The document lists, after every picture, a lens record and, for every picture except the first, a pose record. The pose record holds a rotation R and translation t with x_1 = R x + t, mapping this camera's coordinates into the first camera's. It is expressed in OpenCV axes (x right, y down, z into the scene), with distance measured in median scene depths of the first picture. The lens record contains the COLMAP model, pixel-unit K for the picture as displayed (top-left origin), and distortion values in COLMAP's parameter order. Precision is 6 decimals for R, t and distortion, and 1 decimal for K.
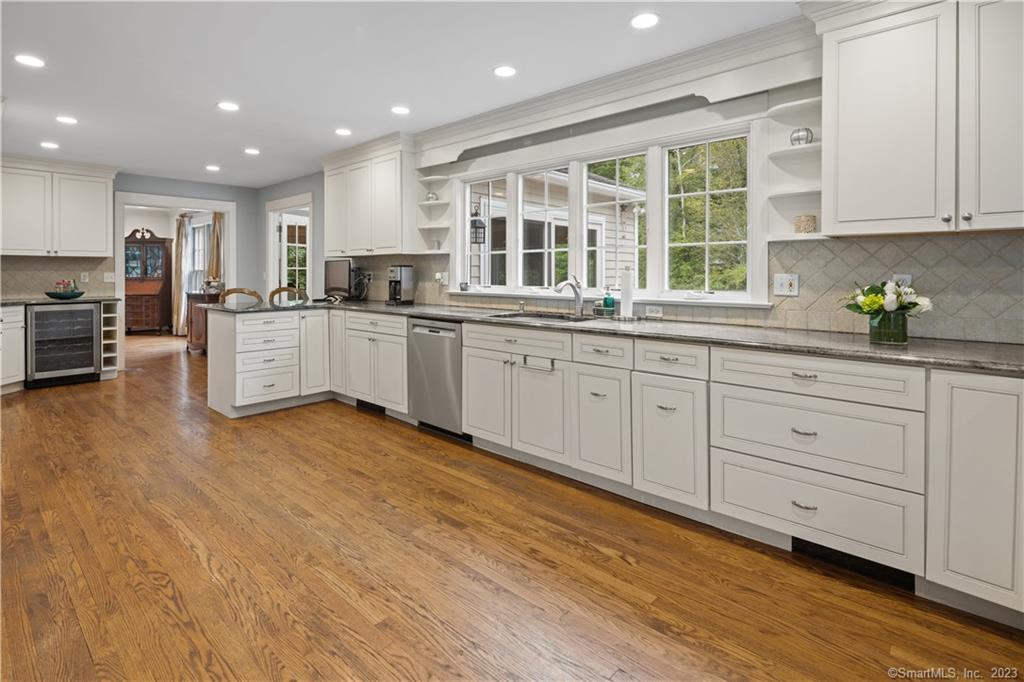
lens RADIAL K [[517.3, 0, 509.3], [0, 517.3, 274.9], [0, 0, 1]] dist [-0.002010, -0.000951]
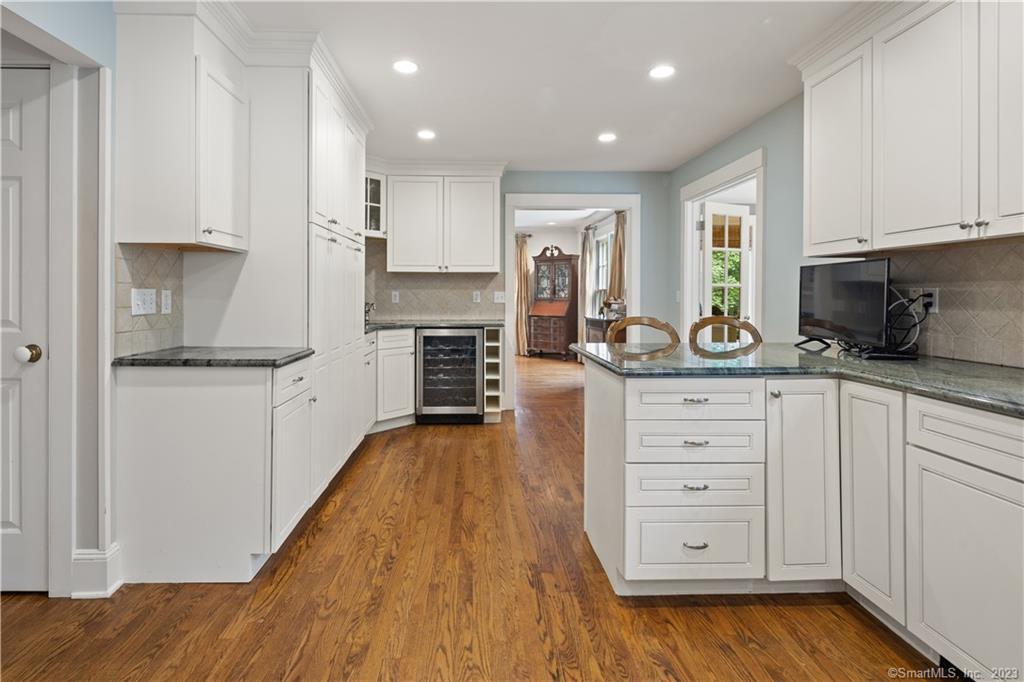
lens RADIAL K [[512.6, 0, 483.4], [0, 512.6, 295.1], [0, 0, 1]] dist [-0.000807, -0.000302]
pose [[0.698776, 0.003781, -0.715331, -0.213846], [-0.005572, 0.999984, -0.000158, 0.001945], [0.715319, 0.004096, 0.698786, 0.432686]]
